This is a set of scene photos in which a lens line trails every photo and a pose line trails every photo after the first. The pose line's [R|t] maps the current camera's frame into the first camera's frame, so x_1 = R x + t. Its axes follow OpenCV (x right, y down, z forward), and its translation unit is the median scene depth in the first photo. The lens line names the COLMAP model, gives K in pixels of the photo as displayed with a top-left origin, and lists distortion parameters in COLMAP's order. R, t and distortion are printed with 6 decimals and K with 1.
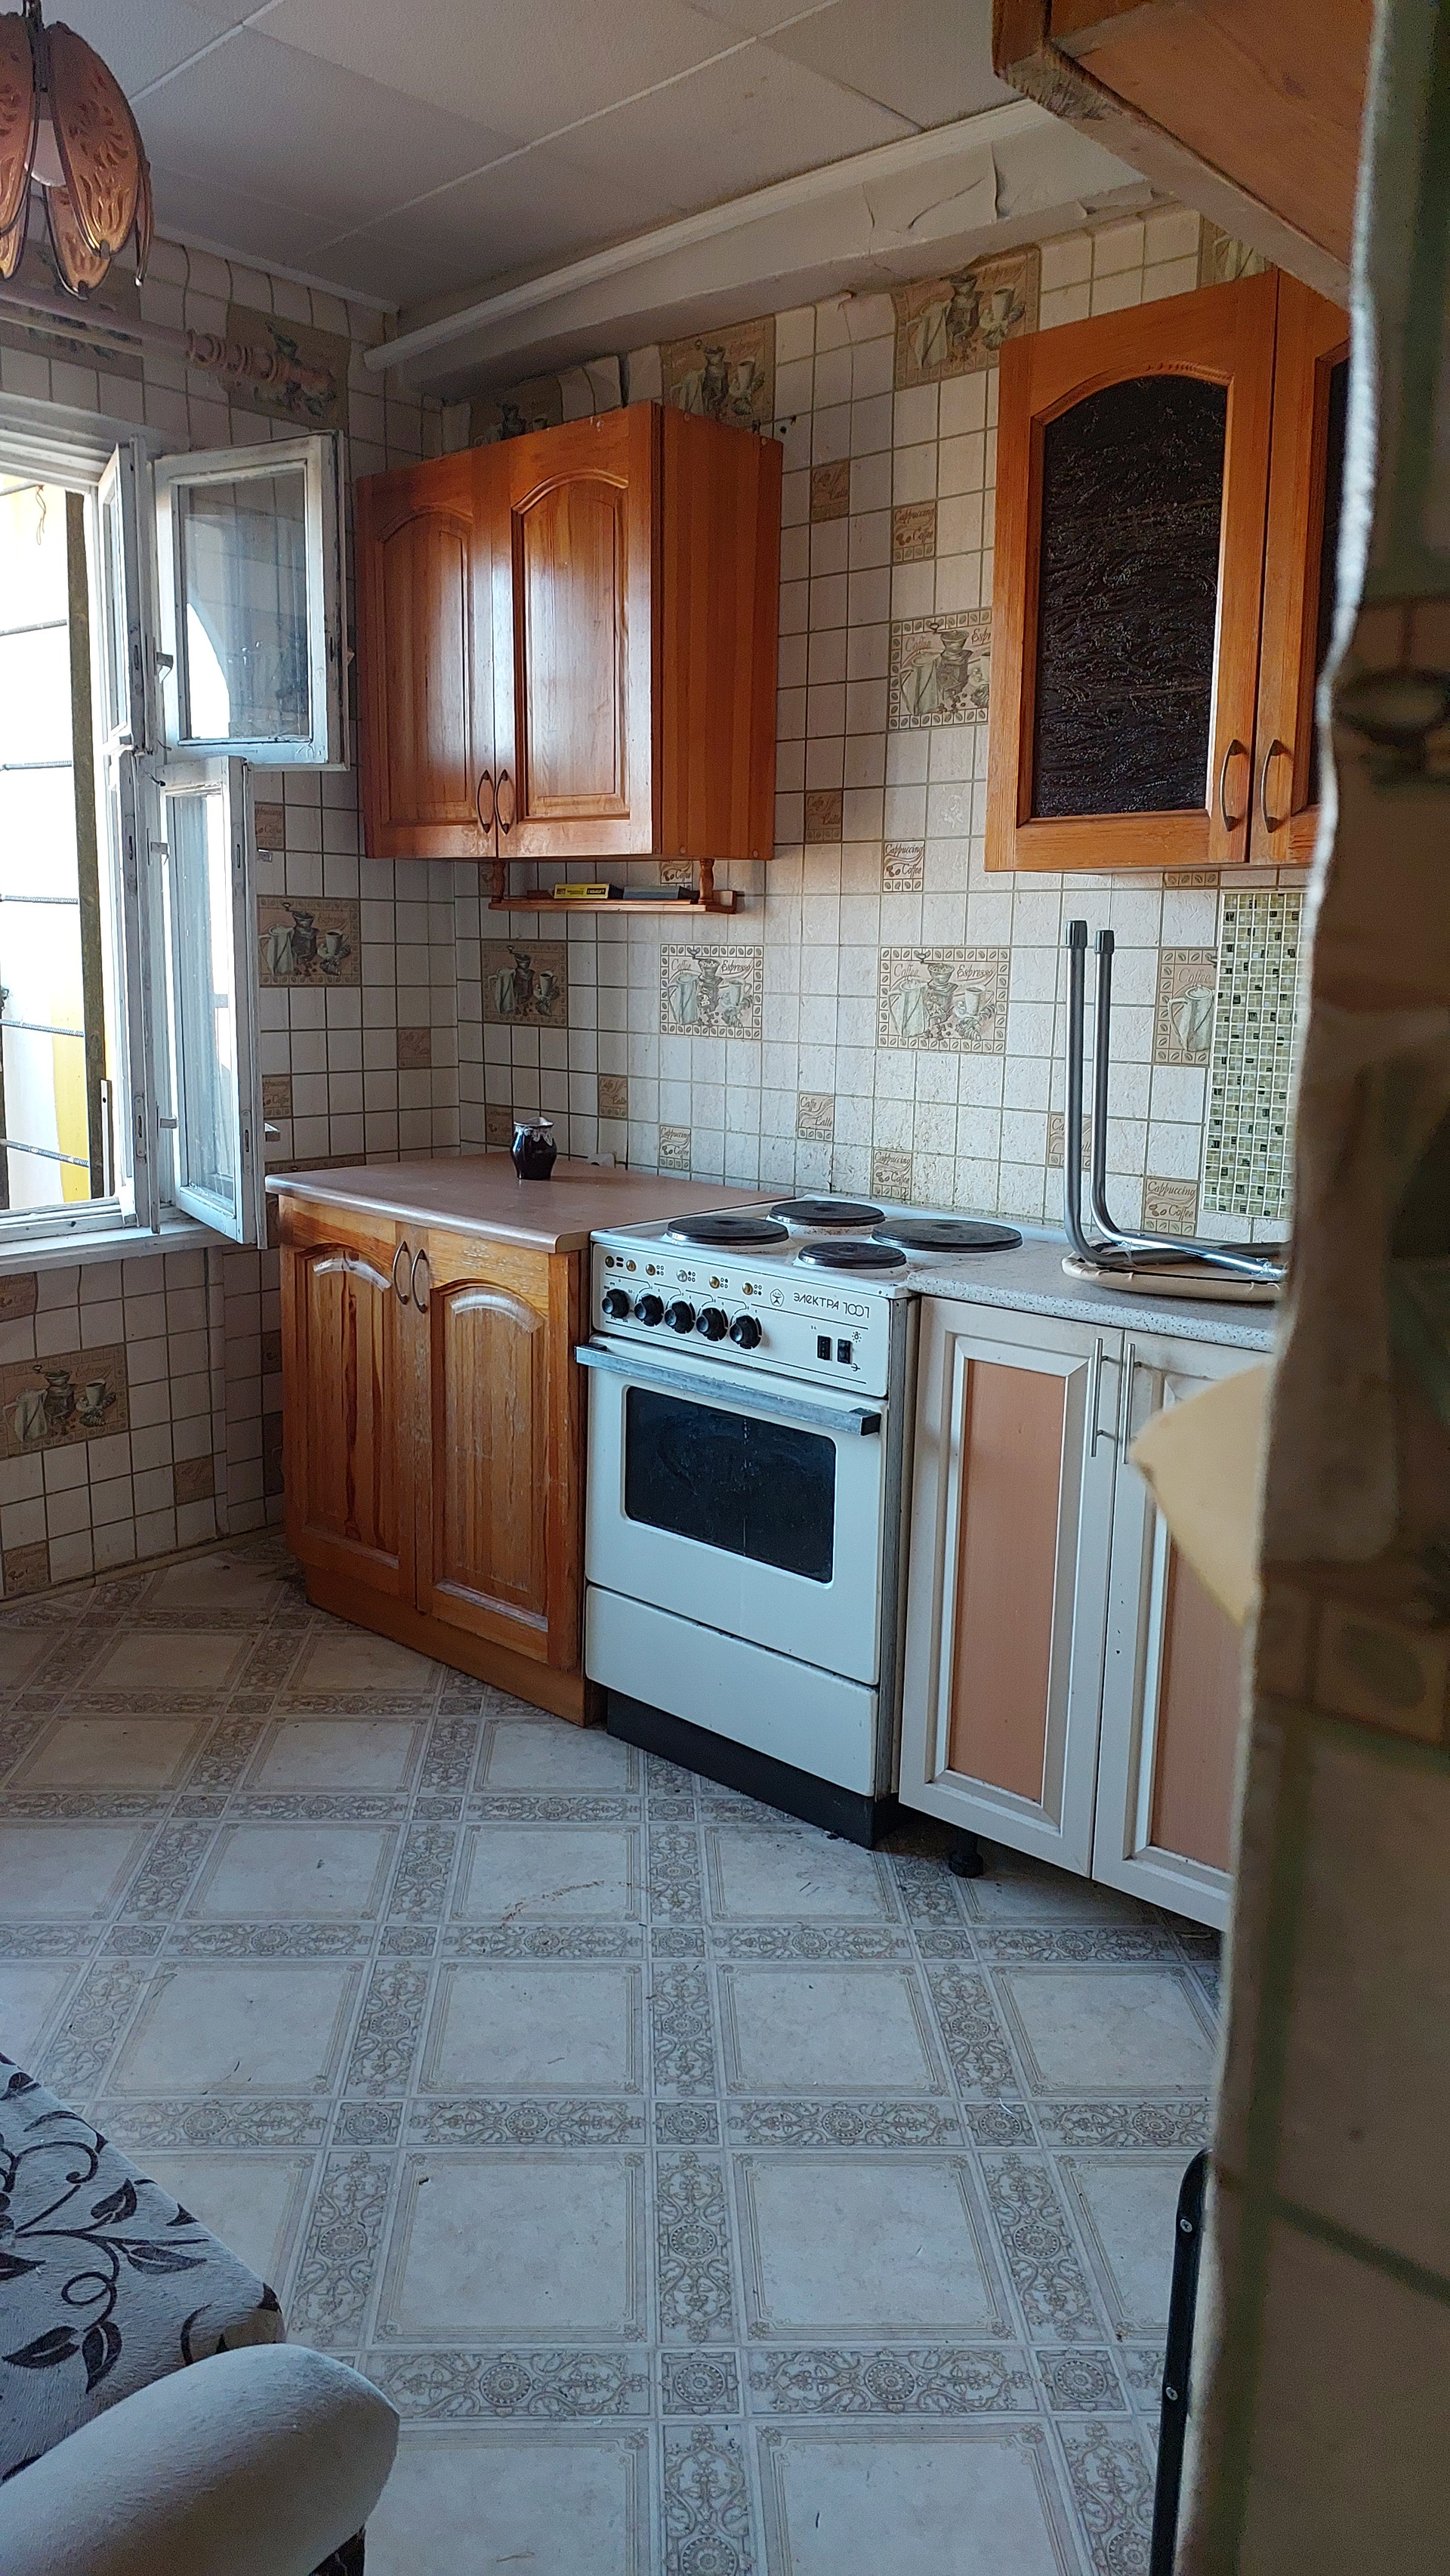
lens RADIAL K [[1795.3, 0, 724.9], [0, 1795.3, 1259.4], [0, 0, 1]] dist [0.155606, -0.231595]
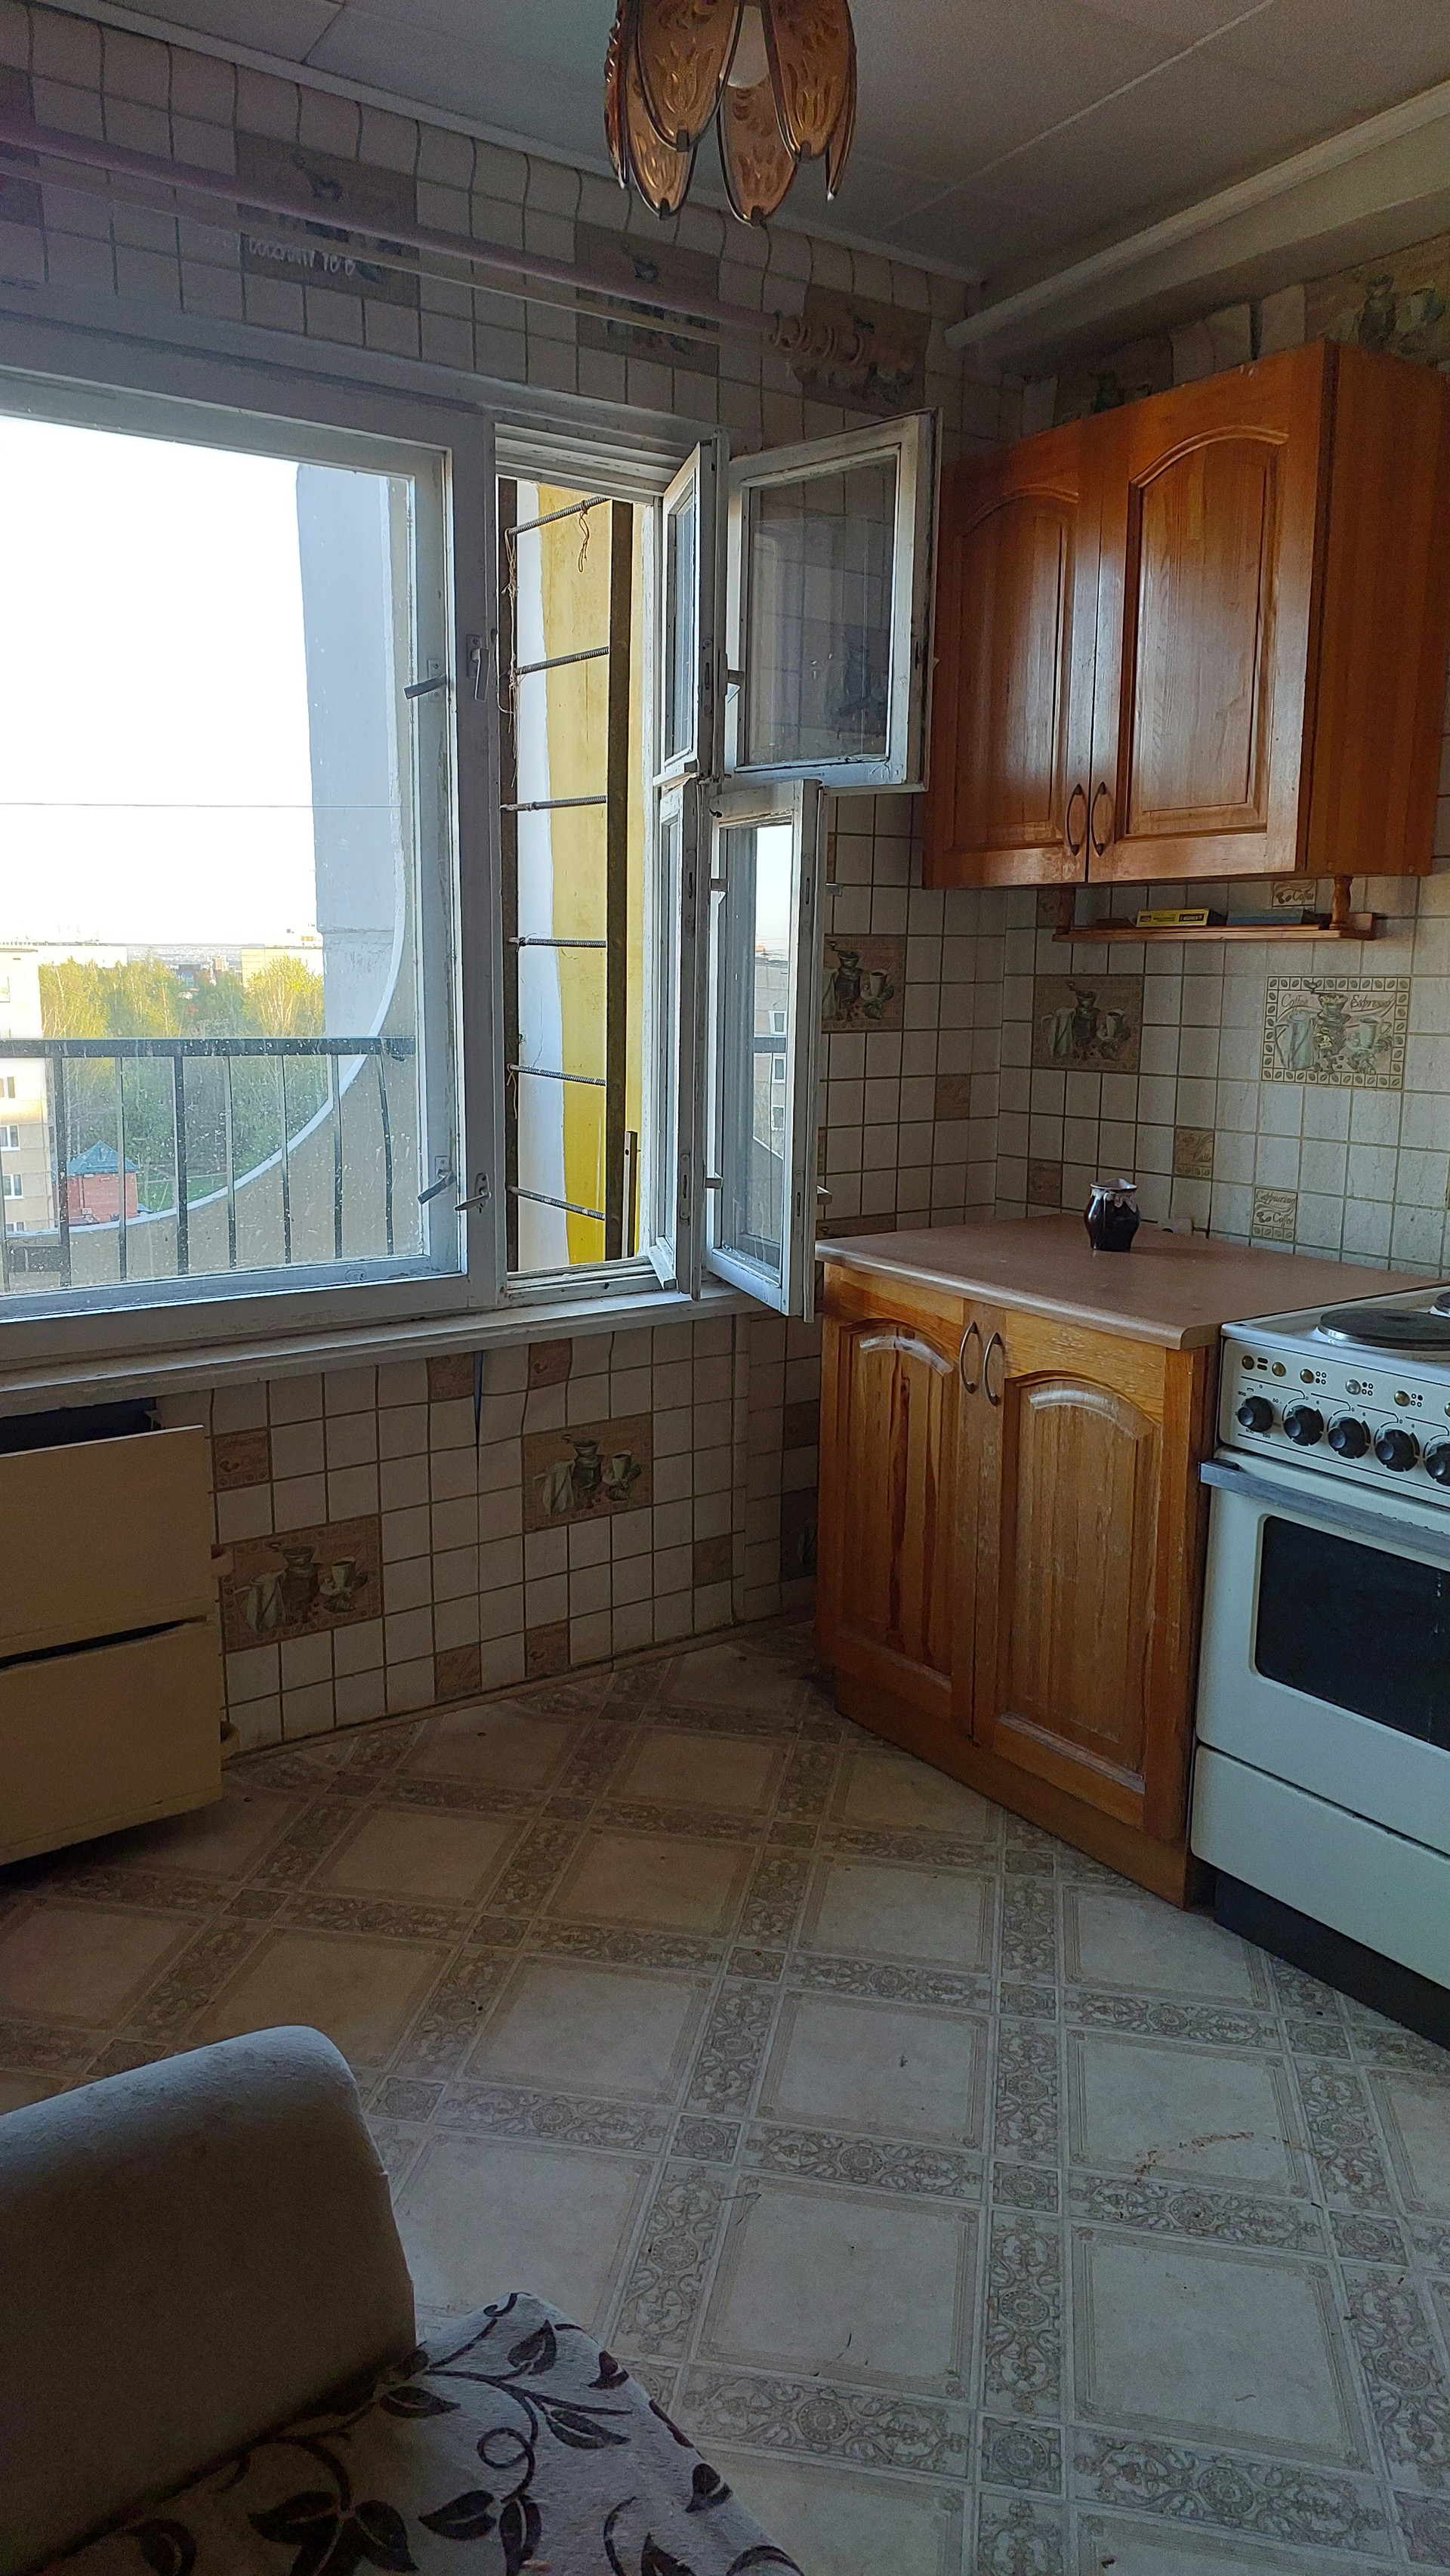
lens RADIAL K [[1795.3, 0, 724.9], [0, 1795.3, 1259.4], [0, 0, 1]] dist [0.155606, -0.231595]
pose [[0.976129, 0.025080, -0.215737, -0.104659], [-0.028170, 0.999540, -0.011258, -0.026302], [0.215355, 0.017067, 0.976387, 0.114383]]
